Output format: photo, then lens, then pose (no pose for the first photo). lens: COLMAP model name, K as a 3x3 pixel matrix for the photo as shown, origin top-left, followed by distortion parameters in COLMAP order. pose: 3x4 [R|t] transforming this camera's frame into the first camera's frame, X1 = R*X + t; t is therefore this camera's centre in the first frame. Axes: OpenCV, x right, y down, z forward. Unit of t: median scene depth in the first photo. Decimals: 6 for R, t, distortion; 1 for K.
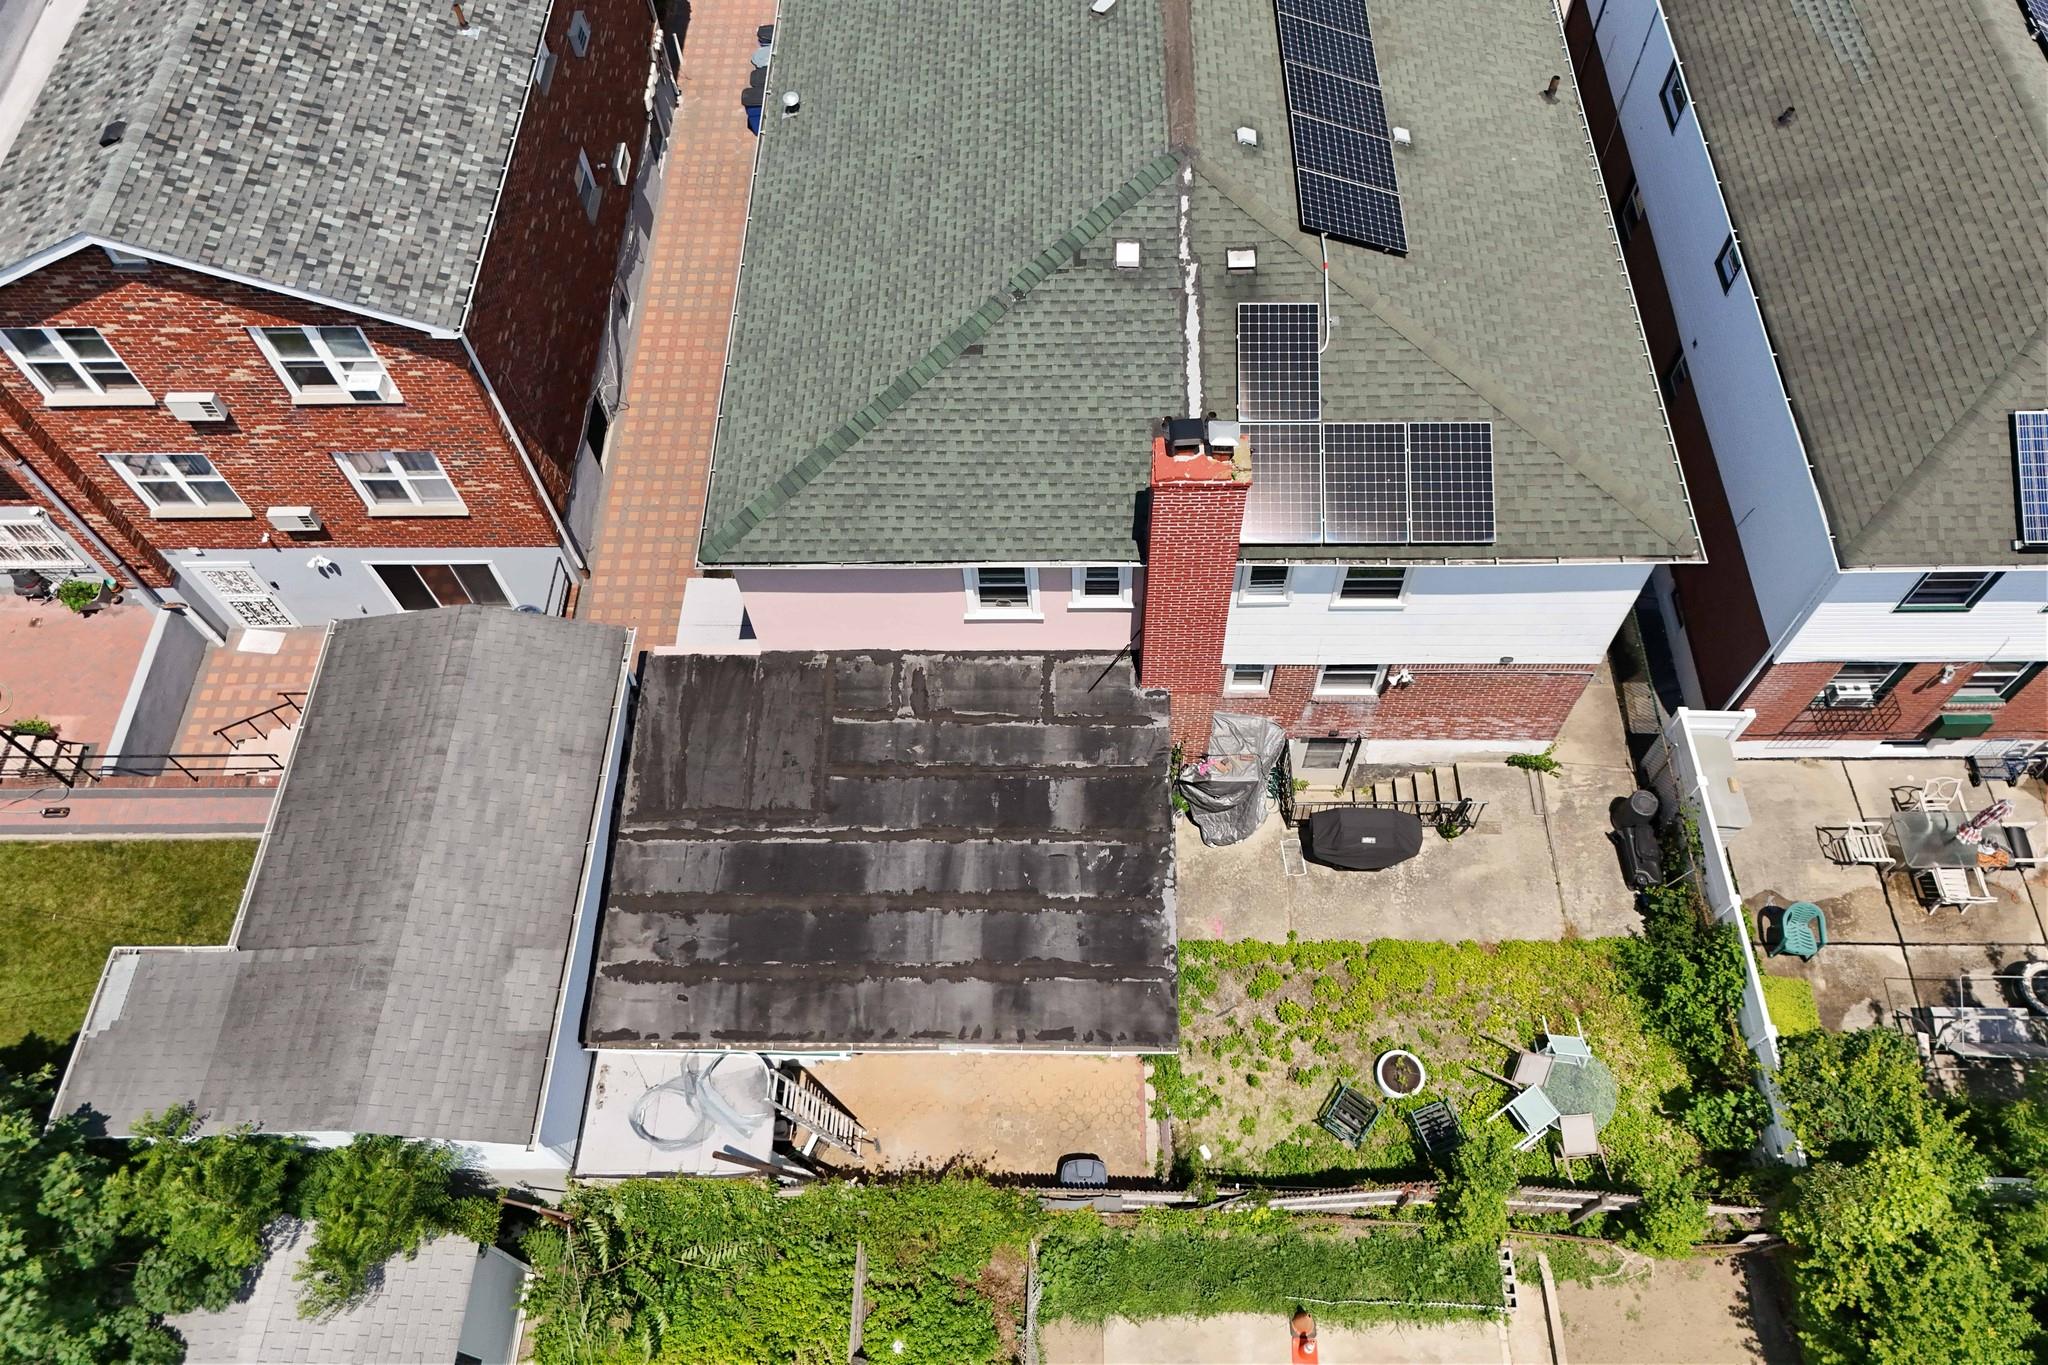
lens RADIAL K [[1522.3, 0, 1030.8], [0, 1522.3, 596.9], [0, 0, 1]] dist [0.056411, -0.051051]
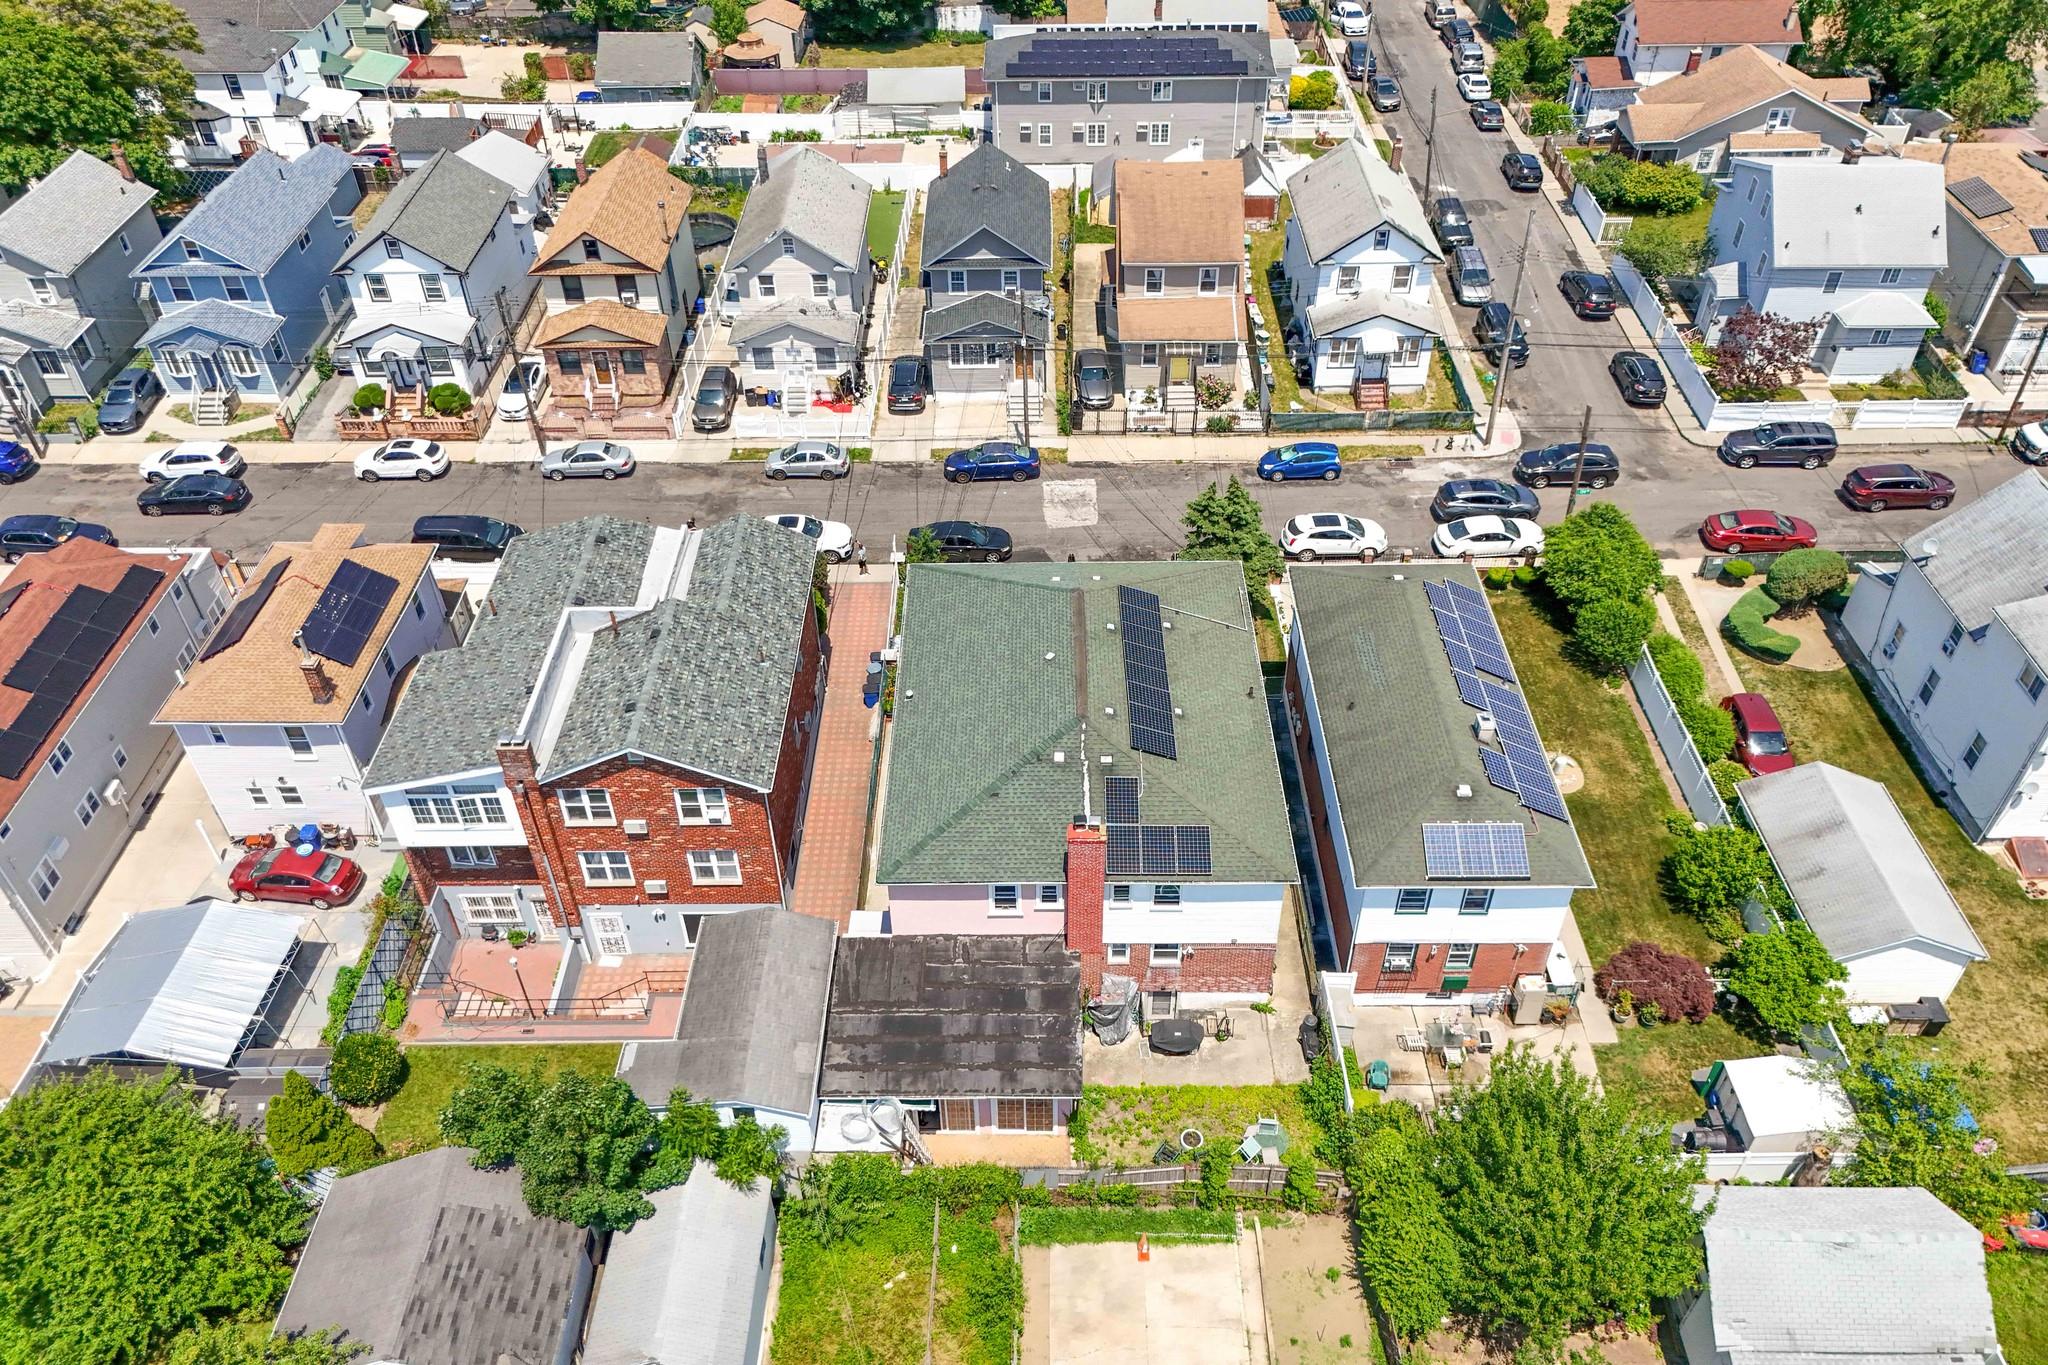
lens RADIAL K [[1522.3, 0, 1020.4], [0, 1522.3, 694.2], [0, 0, 1]] dist [0.056411, -0.051051]
pose [[0.999814, 0.008780, 0.017185, -0.036454], [-0.003183, 0.953334, -0.301899, 0.375098], [-0.019034, 0.301788, 0.953185, -1.213389]]
